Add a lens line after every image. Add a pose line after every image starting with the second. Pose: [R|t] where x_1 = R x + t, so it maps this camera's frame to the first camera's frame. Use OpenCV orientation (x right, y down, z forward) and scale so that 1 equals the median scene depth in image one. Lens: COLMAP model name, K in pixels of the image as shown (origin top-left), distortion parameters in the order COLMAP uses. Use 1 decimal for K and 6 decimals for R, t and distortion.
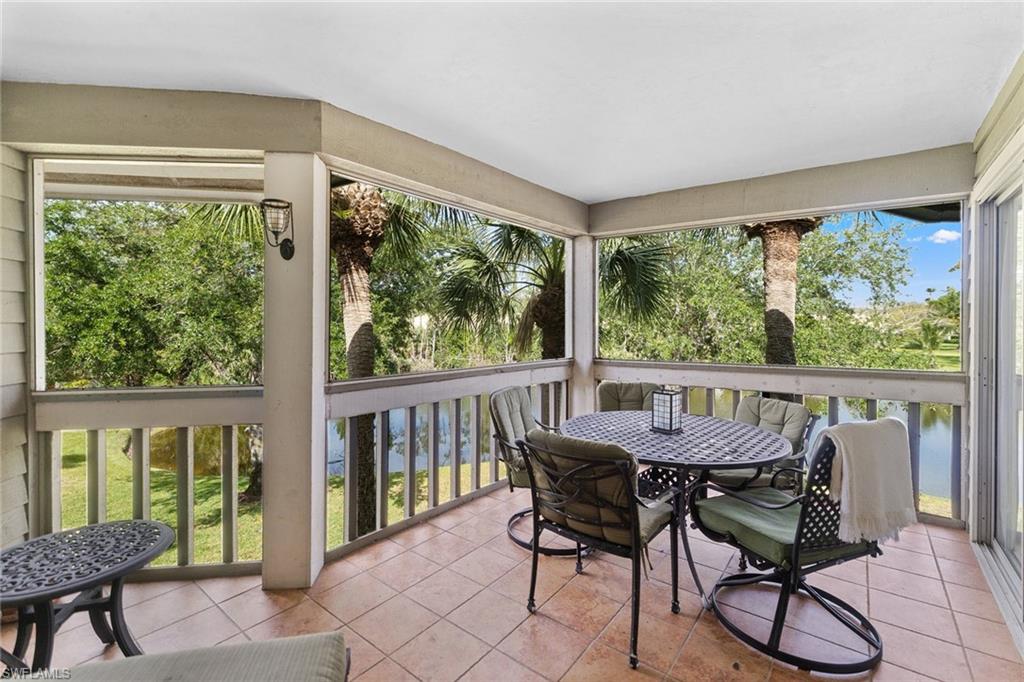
lens RADIAL K [[453.4, 0, 511.2], [0, 453.4, 323.9], [0, 0, 1]] dist [0.000300, 0.000263]
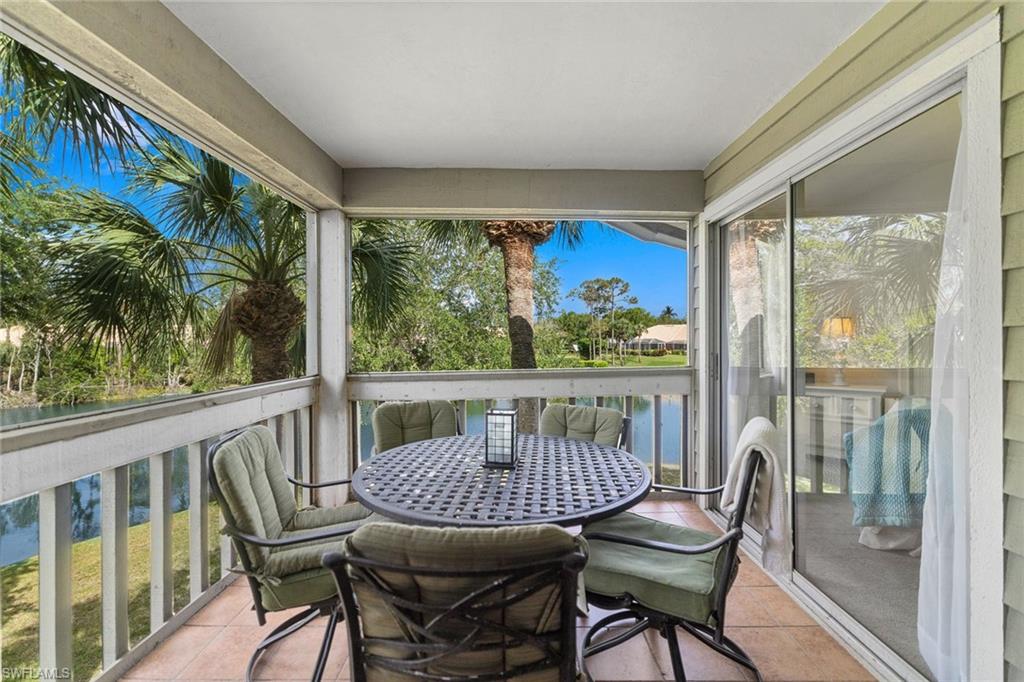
lens RADIAL K [[444.5, 0, 512.4], [0, 444.5, 334.8], [0, 0, 1]] dist [-0.001660, 0.000403]
pose [[0.794746, -0.005581, 0.606917, -0.050507], [0.008838, 0.999958, -0.002378, 0.015002], [-0.606878, 0.007254, 0.794762, 0.238624]]
